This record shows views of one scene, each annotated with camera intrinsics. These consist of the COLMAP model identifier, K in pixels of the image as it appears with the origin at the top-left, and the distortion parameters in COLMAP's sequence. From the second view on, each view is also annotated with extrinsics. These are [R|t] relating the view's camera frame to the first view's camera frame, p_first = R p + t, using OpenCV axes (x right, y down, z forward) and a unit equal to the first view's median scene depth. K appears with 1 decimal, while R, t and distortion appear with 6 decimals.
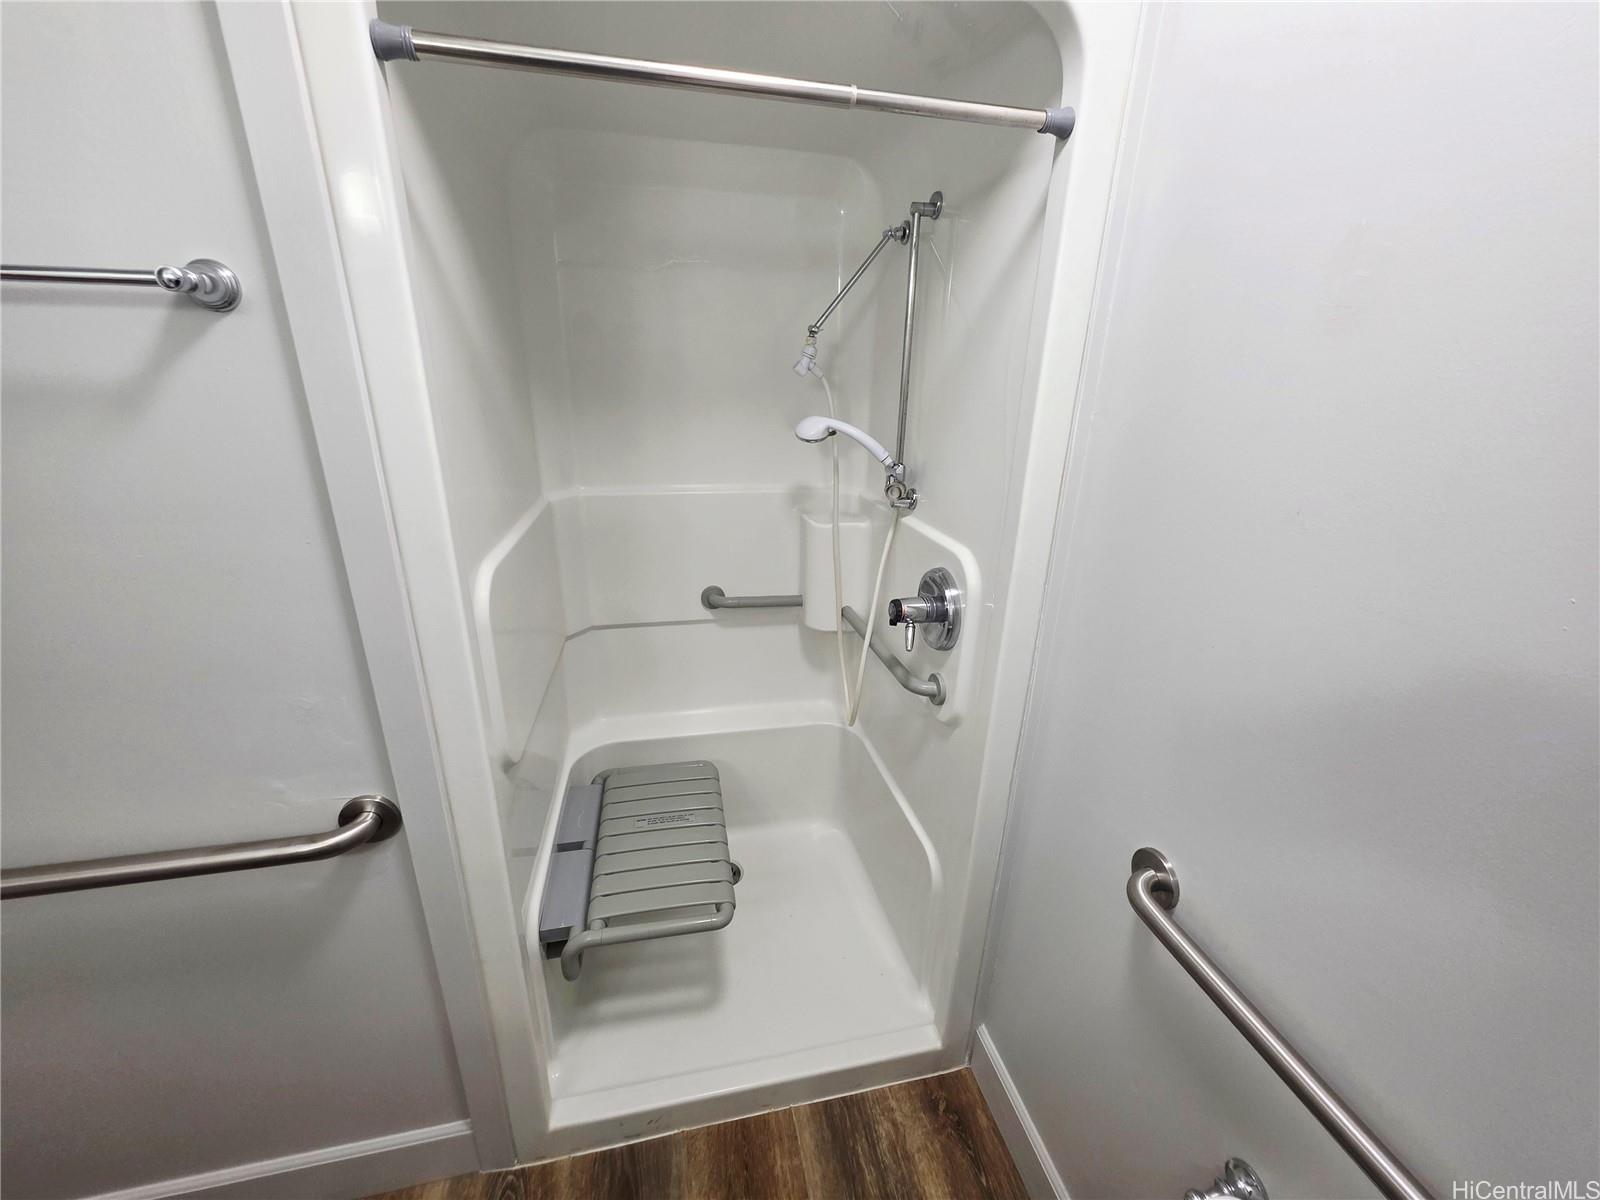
lens RADIAL K [[638.2, 0, 804.1], [0, 638.2, 600.6], [0, 0, 1]] dist [-0.000042, 0.000081]
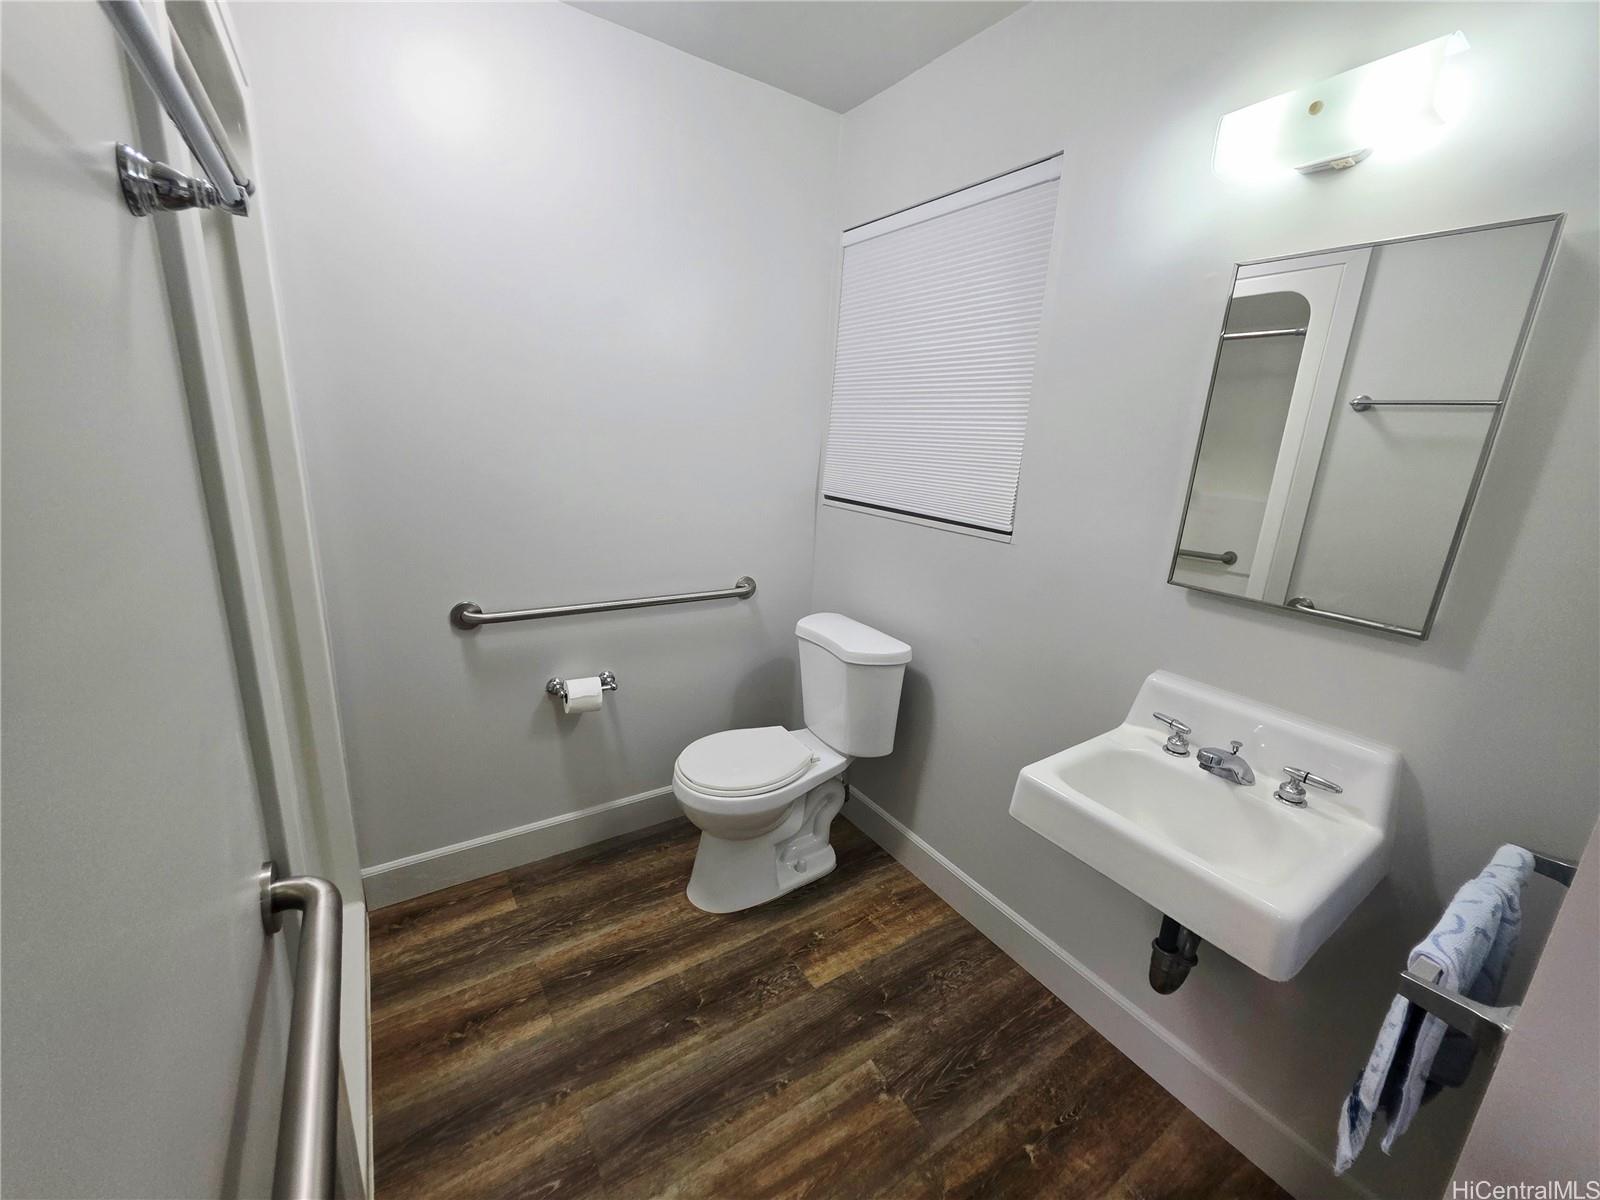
lens RADIAL K [[638.2, 0, 804.1], [0, 638.2, 600.6], [0, 0, 1]] dist [-0.000042, 0.000081]
pose [[-0.361073, -0.281842, 0.888927, -1.045593], [0.263299, 0.883638, 0.387115, -0.067855], [-0.894595, 0.373830, -0.244850, 0.337464]]
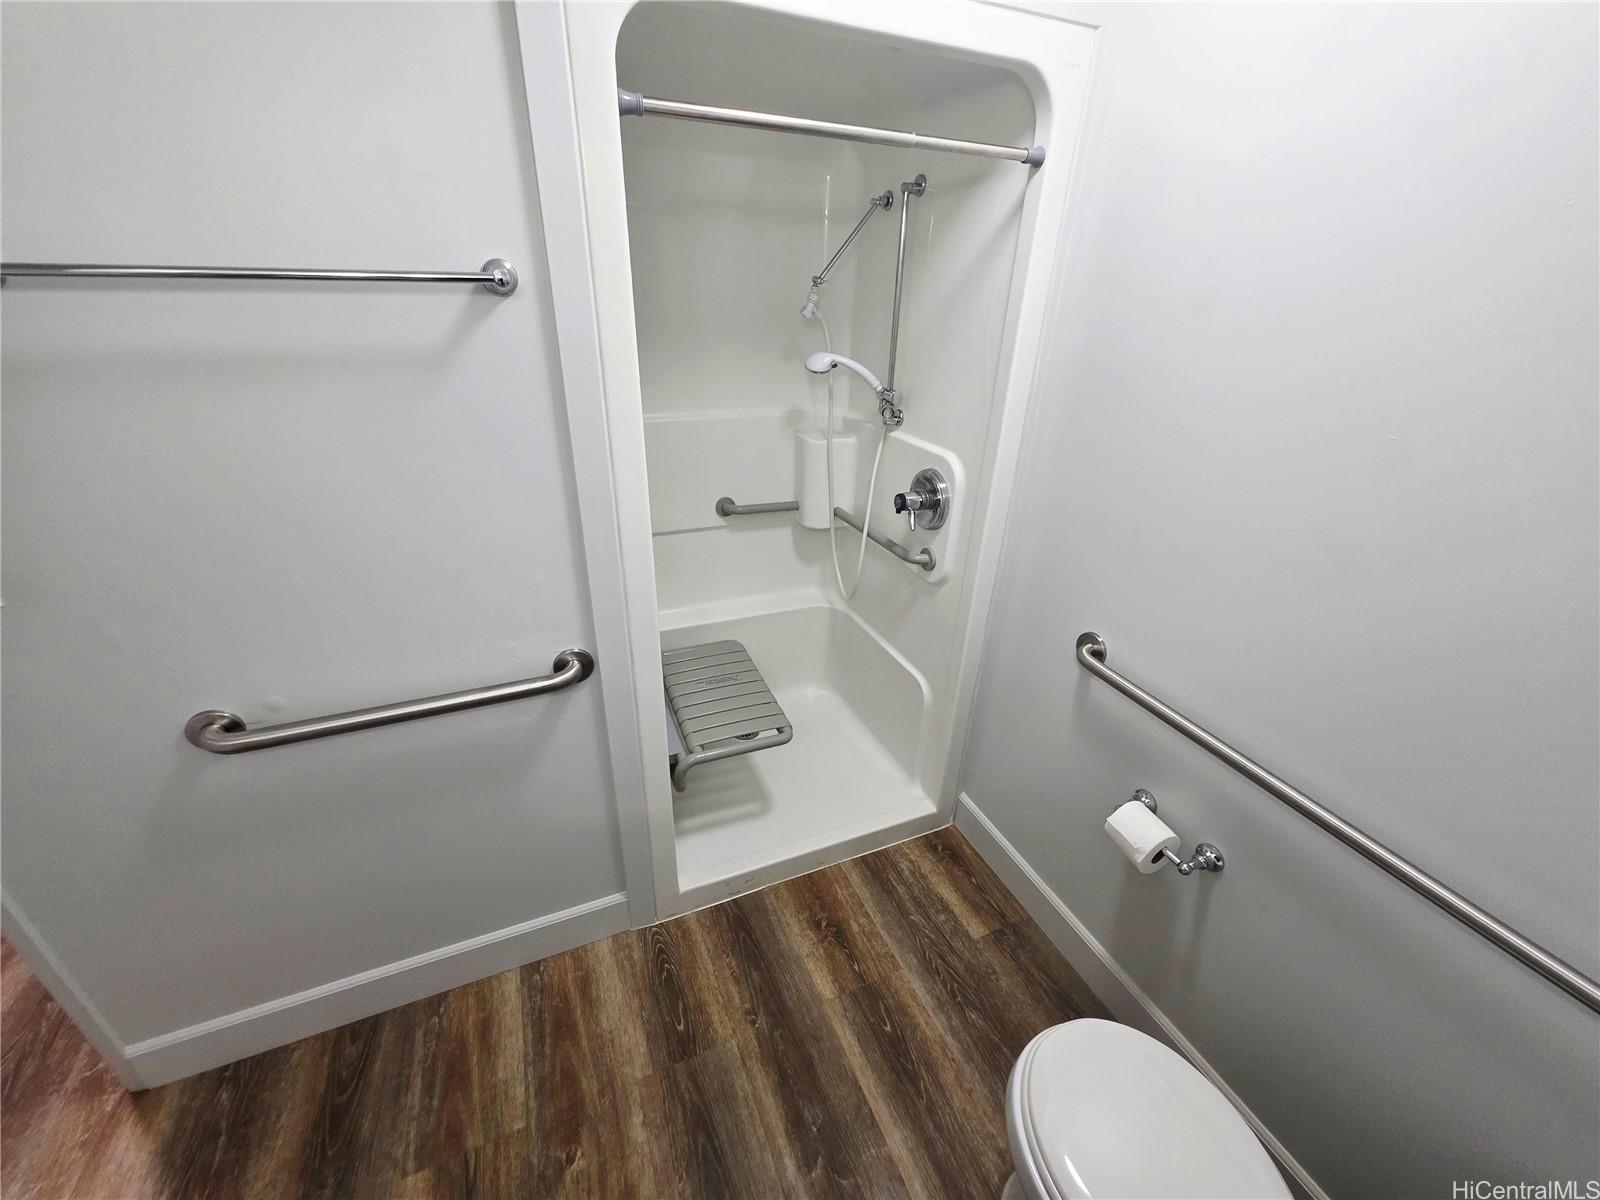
lens RADIAL K [[638.2, 0, 804.1], [0, 638.2, 600.6], [0, 0, 1]] dist [-0.000042, 0.000081]
pose [[0.982601, -0.078421, 0.168359, -0.288176], [0.058021, 0.990727, 0.122852, 0.042460], [-0.176432, -0.110947, 0.978040, -0.300773]]
